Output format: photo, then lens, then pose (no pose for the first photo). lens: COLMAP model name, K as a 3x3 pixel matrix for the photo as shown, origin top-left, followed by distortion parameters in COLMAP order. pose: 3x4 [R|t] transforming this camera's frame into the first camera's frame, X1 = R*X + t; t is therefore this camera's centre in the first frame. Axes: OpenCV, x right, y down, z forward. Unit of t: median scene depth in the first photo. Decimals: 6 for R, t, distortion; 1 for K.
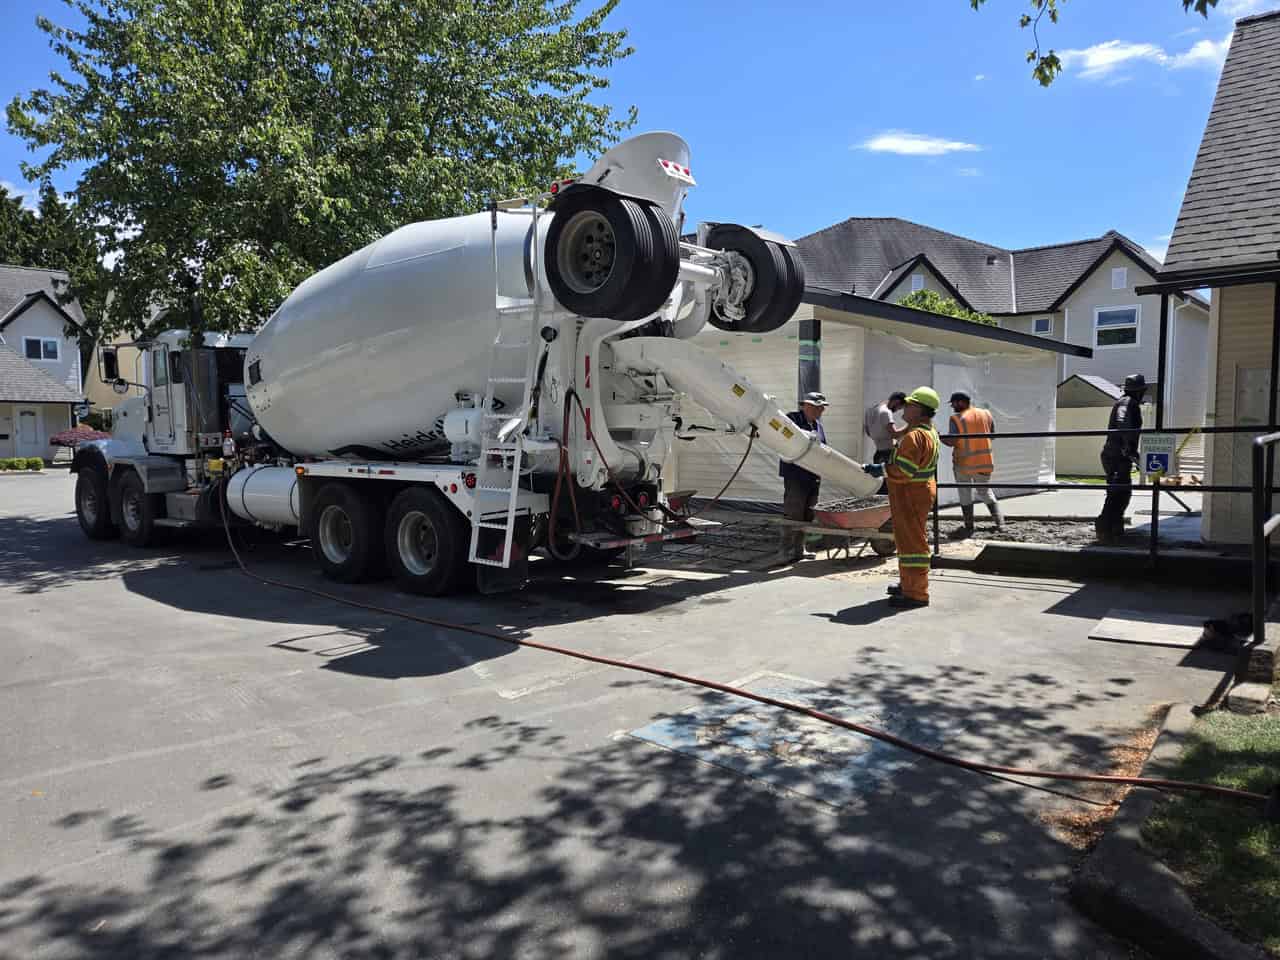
lens RADIAL K [[868.8, 0, 643.9], [0, 868.8, 485.4], [0, 0, 1]] dist [0.075418, -0.065068]
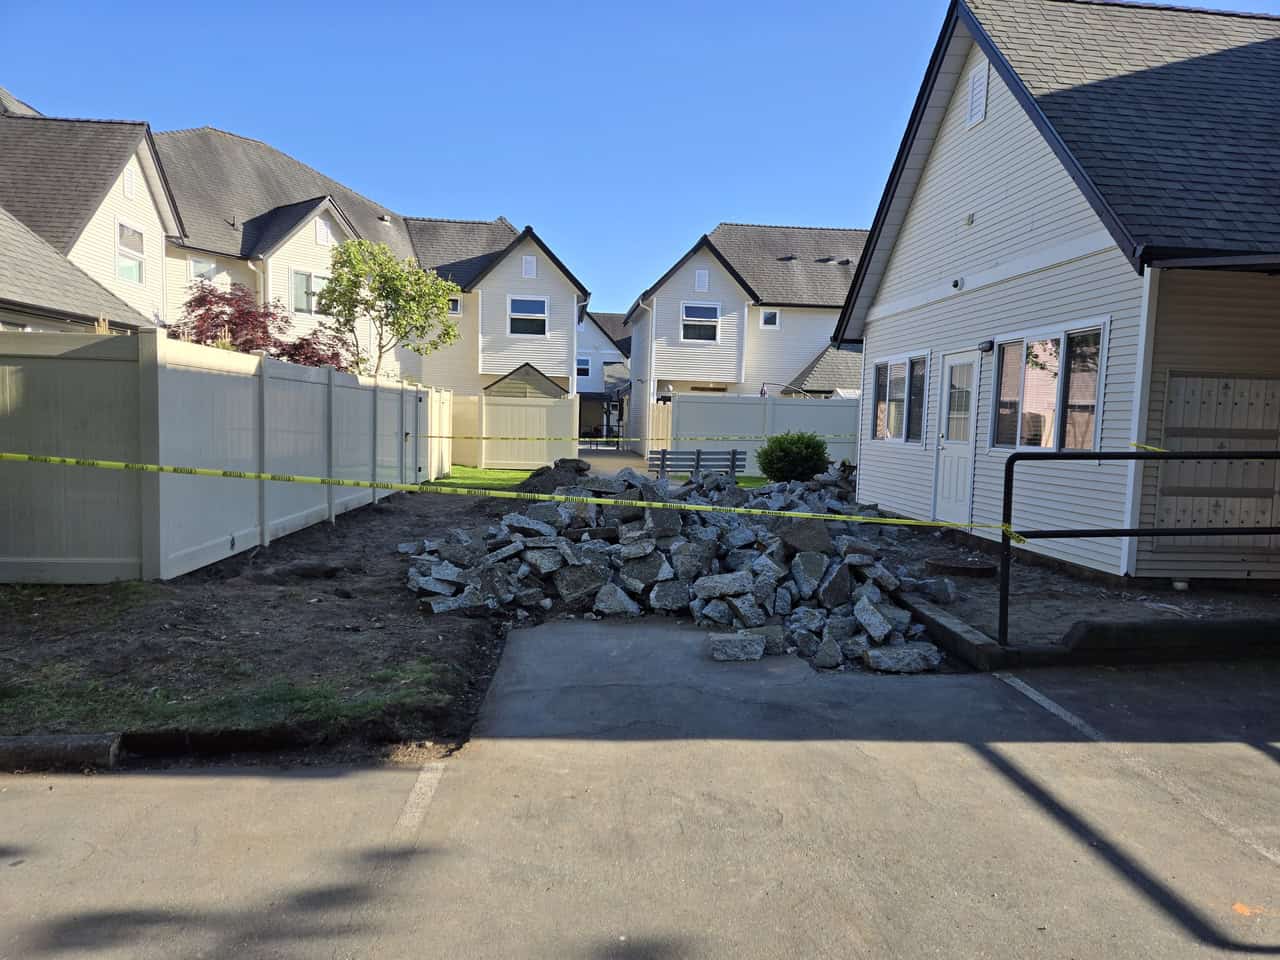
lens RADIAL K [[849.6, 0, 675.2], [0, 849.6, 482.4], [0, 0, 1]] dist [0.077189, -0.065885]
pose [[0.653662, -0.031121, 0.756146, -0.229534], [0.015010, 0.999491, 0.028161, -0.048715], [-0.756637, -0.007058, 0.653797, 0.680023]]
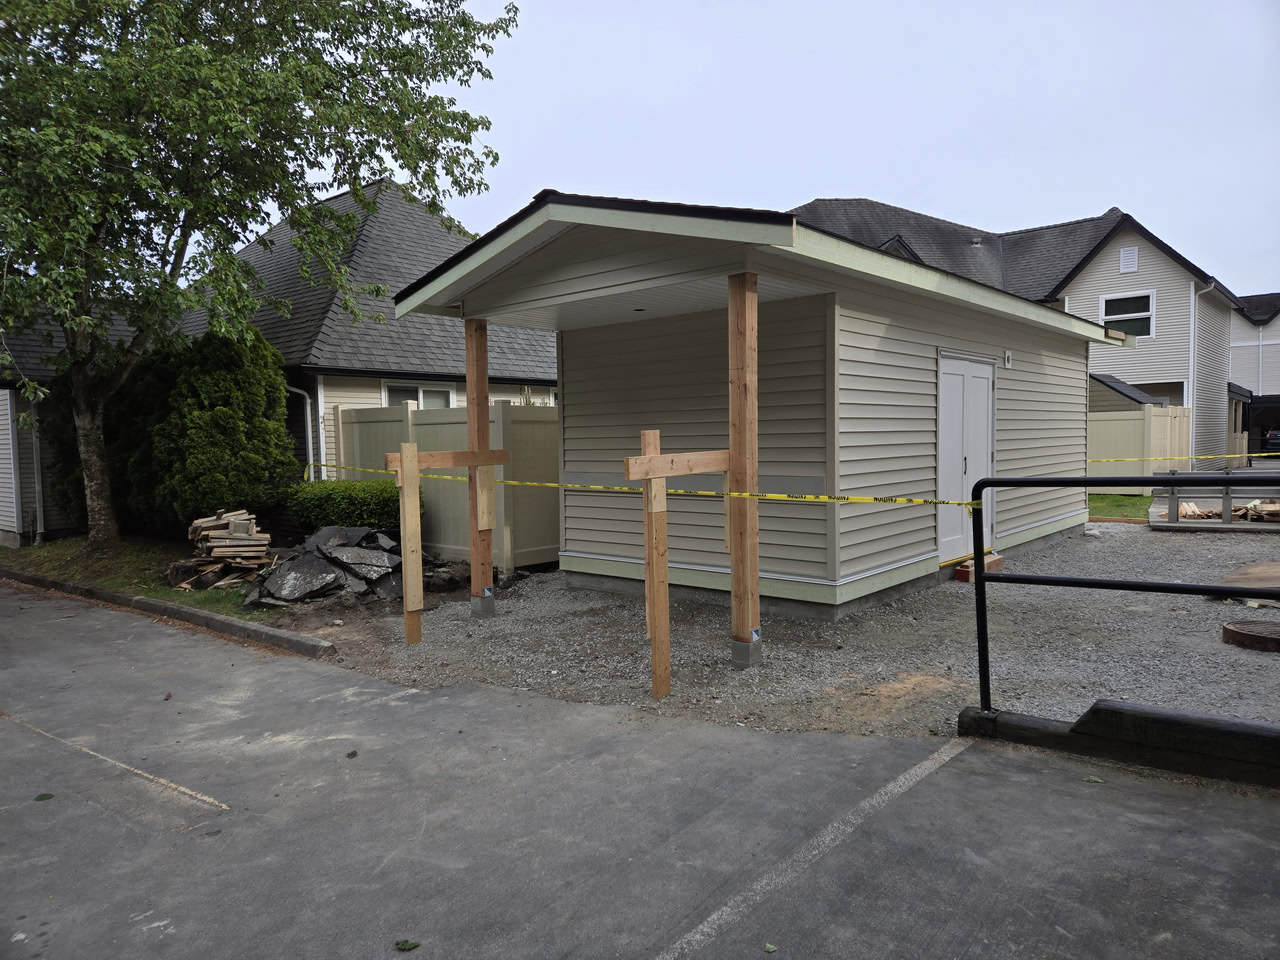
lens RADIAL K [[864.9, 0, 635.5], [0, 864.9, 485.6], [0, 0, 1]] dist [0.089174, -0.074106]
pose [[0.999614, -0.015737, 0.022875, 0.103726], [0.015937, 0.999836, -0.008561, -0.044019], [-0.022736, 0.008923, 0.999702, 0.429200]]
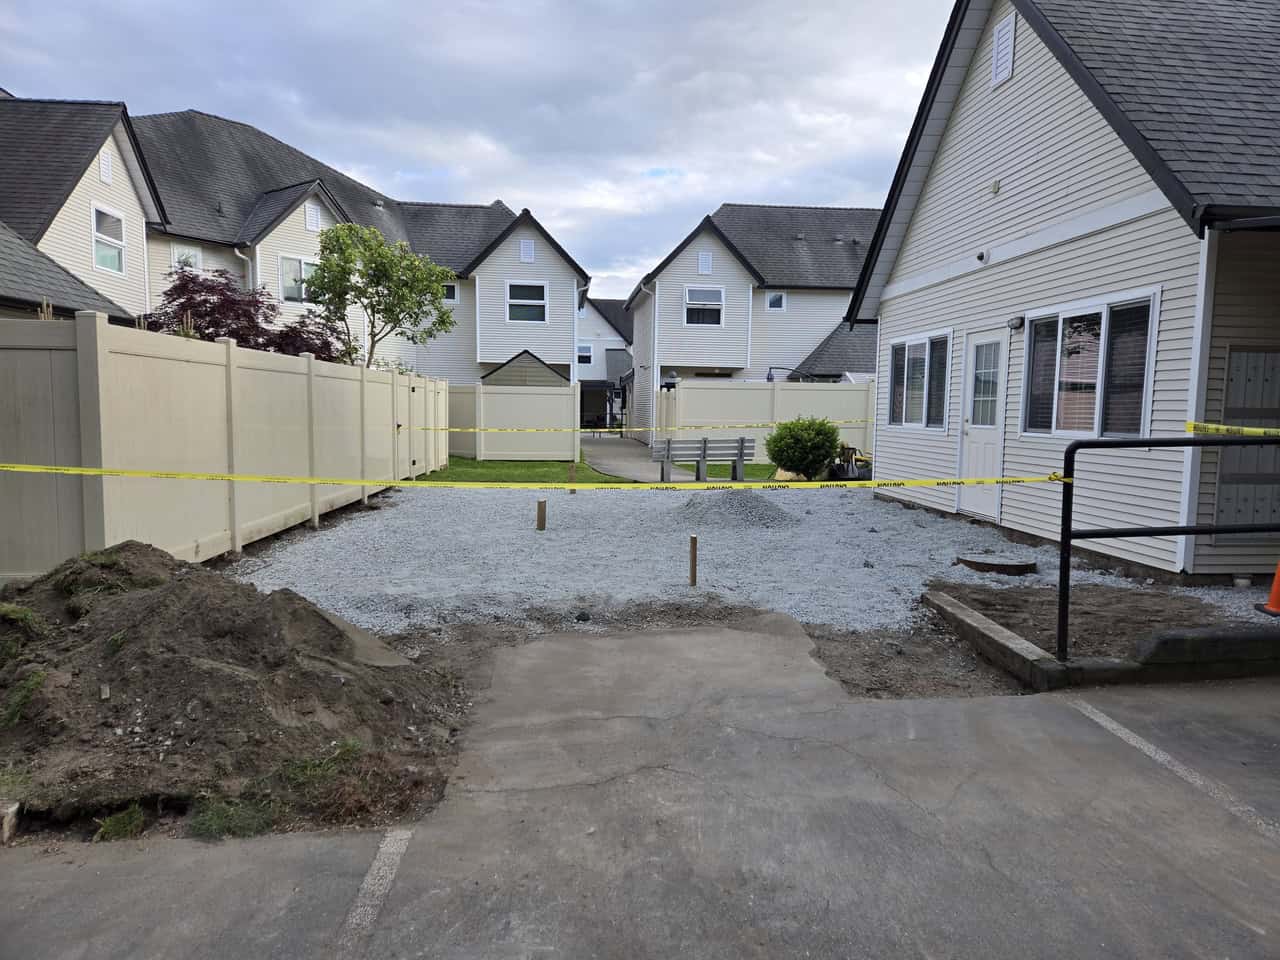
lens RADIAL K [[849.6, 0, 675.2], [0, 849.6, 482.4], [0, 0, 1]] dist [0.077189, -0.065885]
pose [[0.657060, -0.051480, 0.752078, -0.178887], [0.028708, 0.998651, 0.043277, -0.052658], [-0.753291, -0.006845, 0.657652, 0.727575]]
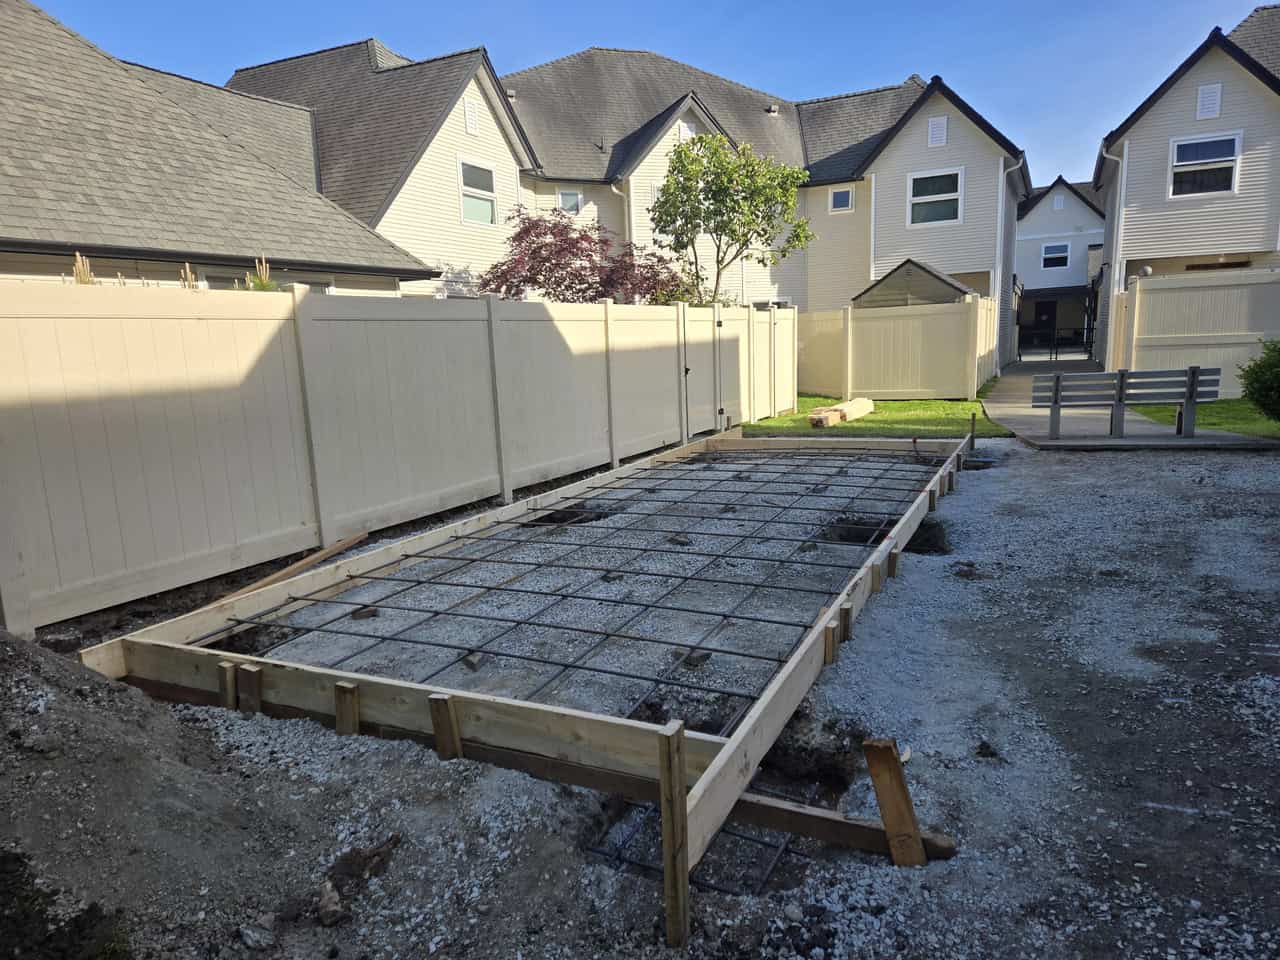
lens RADIAL K [[856.8, 0, 643.0], [0, 856.8, 494.2], [0, 0, 1]] dist [0.081018, -0.060990]
pose [[0.960875, -0.083274, 0.264169, 0.183629], [0.053278, 0.991493, 0.118757, -0.071052], [-0.271811, -0.100037, 0.957137, 0.854401]]
